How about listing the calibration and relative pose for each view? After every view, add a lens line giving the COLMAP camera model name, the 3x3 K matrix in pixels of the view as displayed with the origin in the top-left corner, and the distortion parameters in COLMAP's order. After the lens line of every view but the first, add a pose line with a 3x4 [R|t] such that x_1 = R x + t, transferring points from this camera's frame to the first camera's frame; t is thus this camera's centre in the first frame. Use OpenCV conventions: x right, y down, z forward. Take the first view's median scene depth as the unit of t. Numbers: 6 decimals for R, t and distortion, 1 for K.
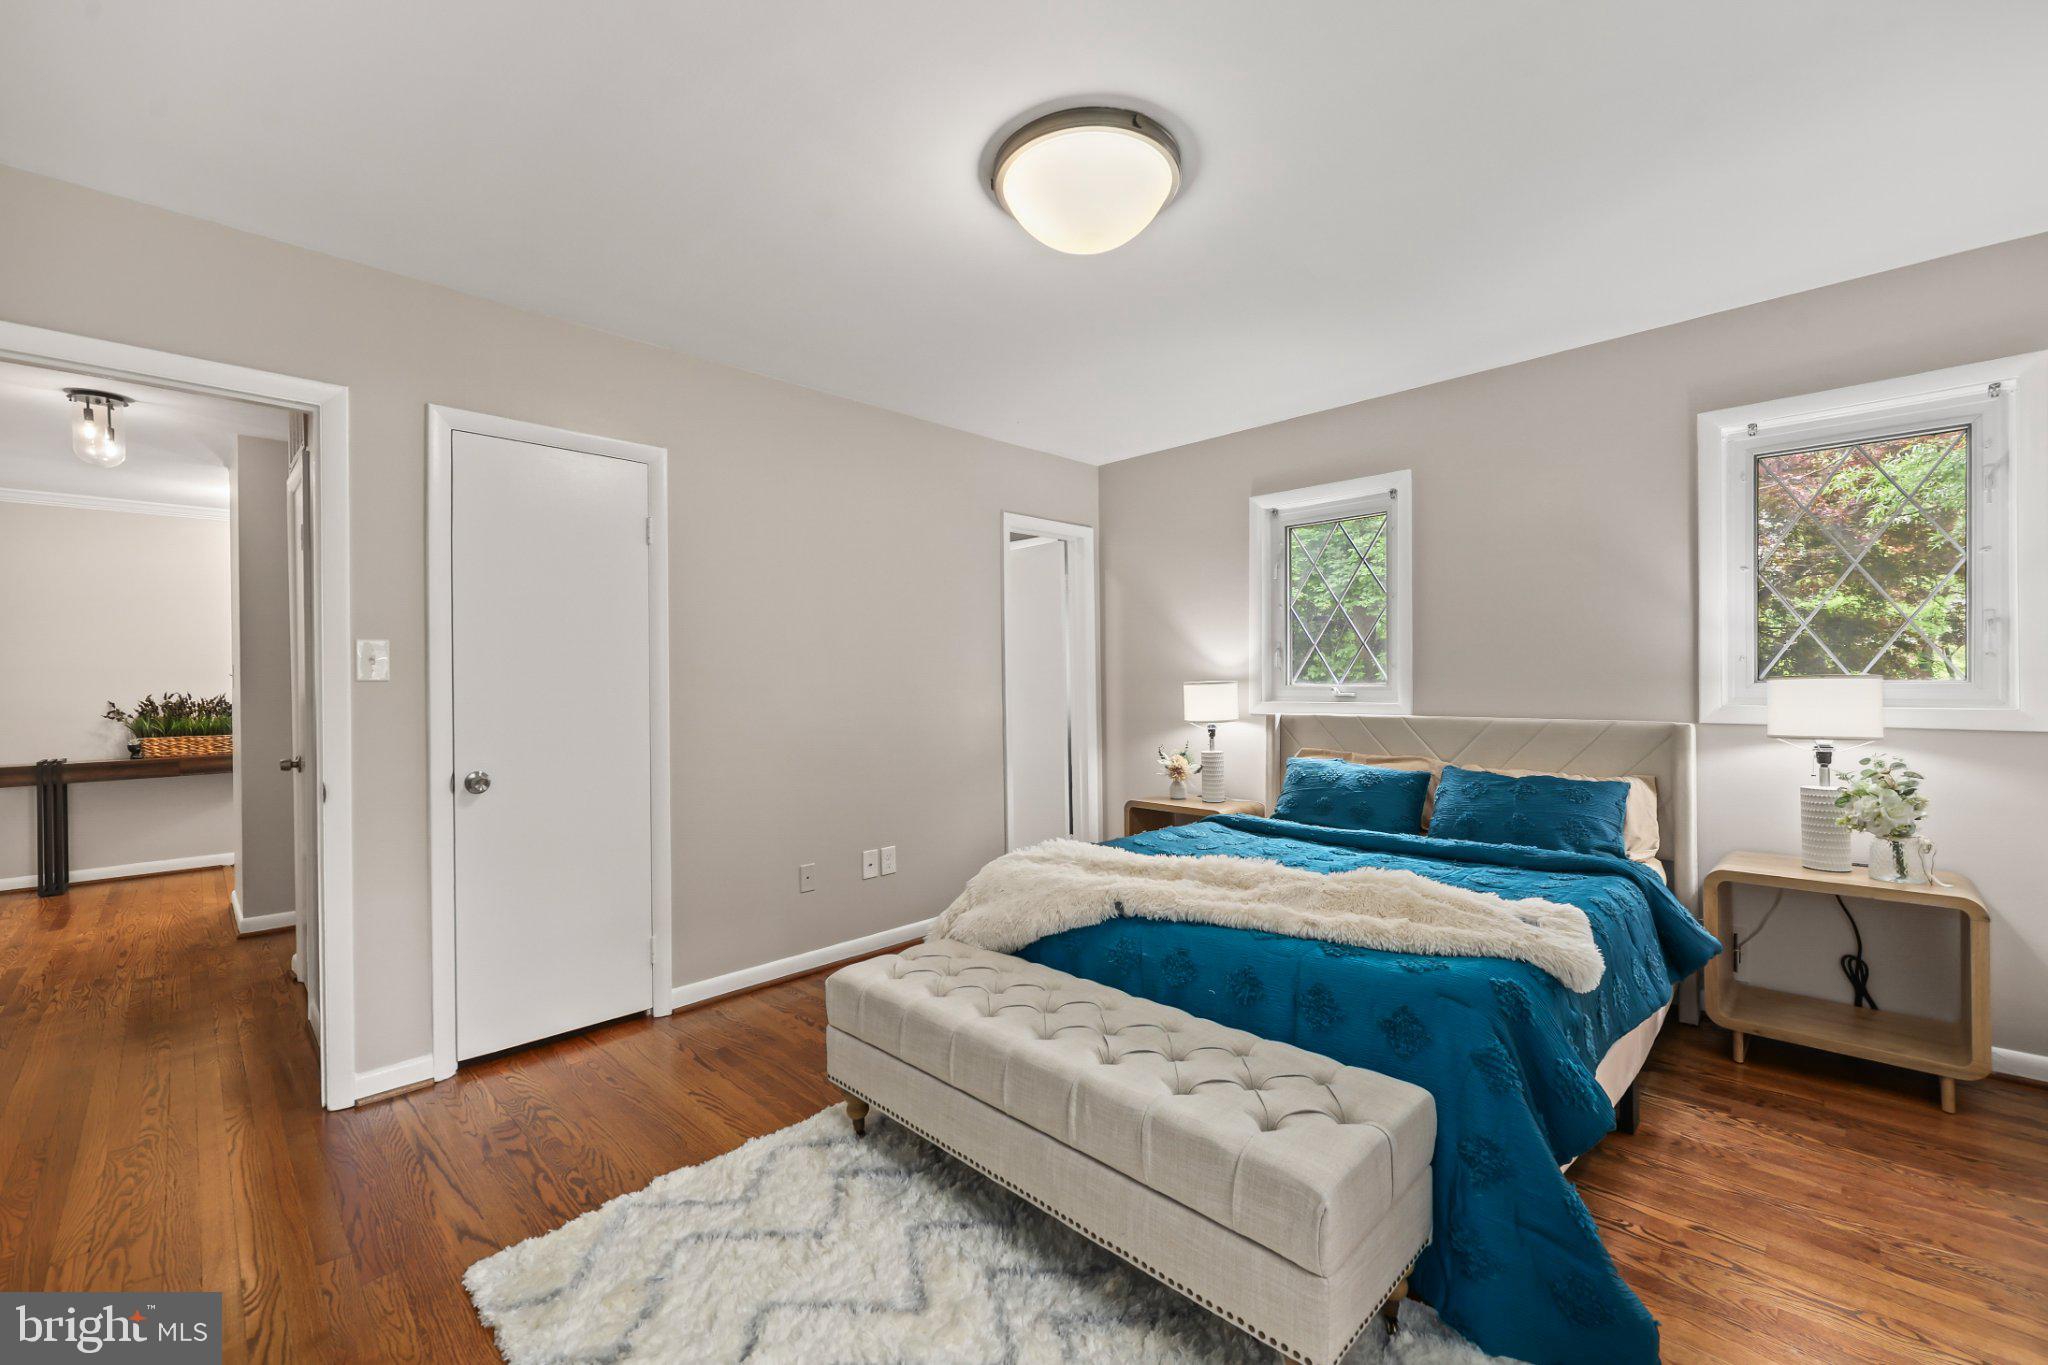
lens RADIAL K [[839.0, 0, 1024.0], [0, 839.0, 682.5], [0, 0, 1]] dist [0.002414, 0.000231]
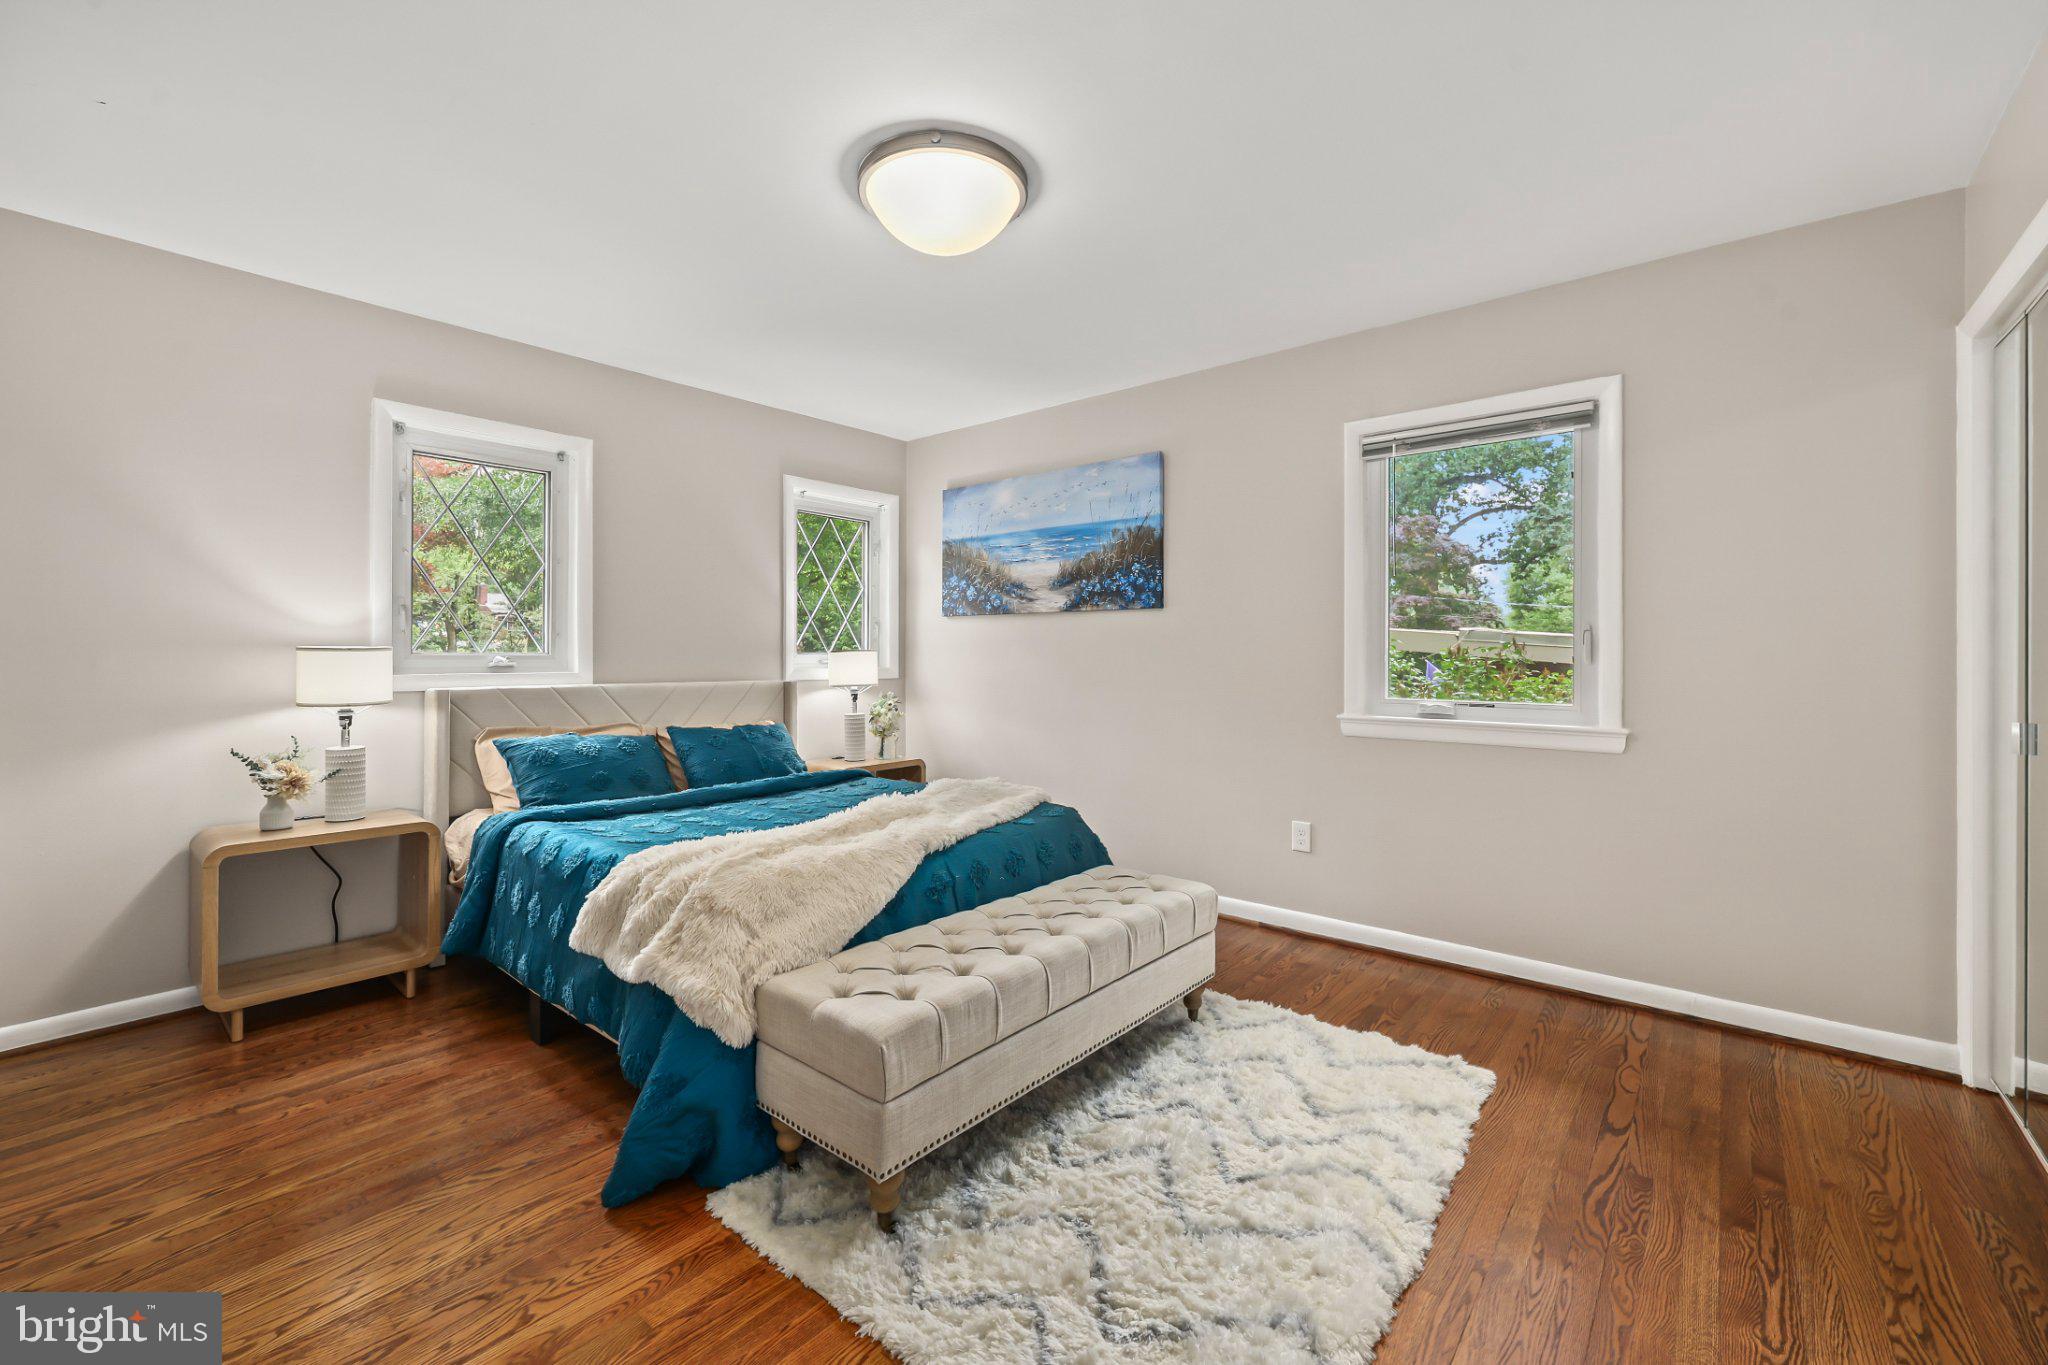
lens RADIAL K [[825.4, 0, 1027.3], [0, 825.4, 673.8], [0, 0, 1]] dist [-0.003366, -0.000201]
pose [[-0.096916, -0.018223, 0.995126, -0.530995], [-0.007165, 0.999819, 0.017611, 0.005008], [-0.995267, -0.005423, -0.097029, 0.523922]]
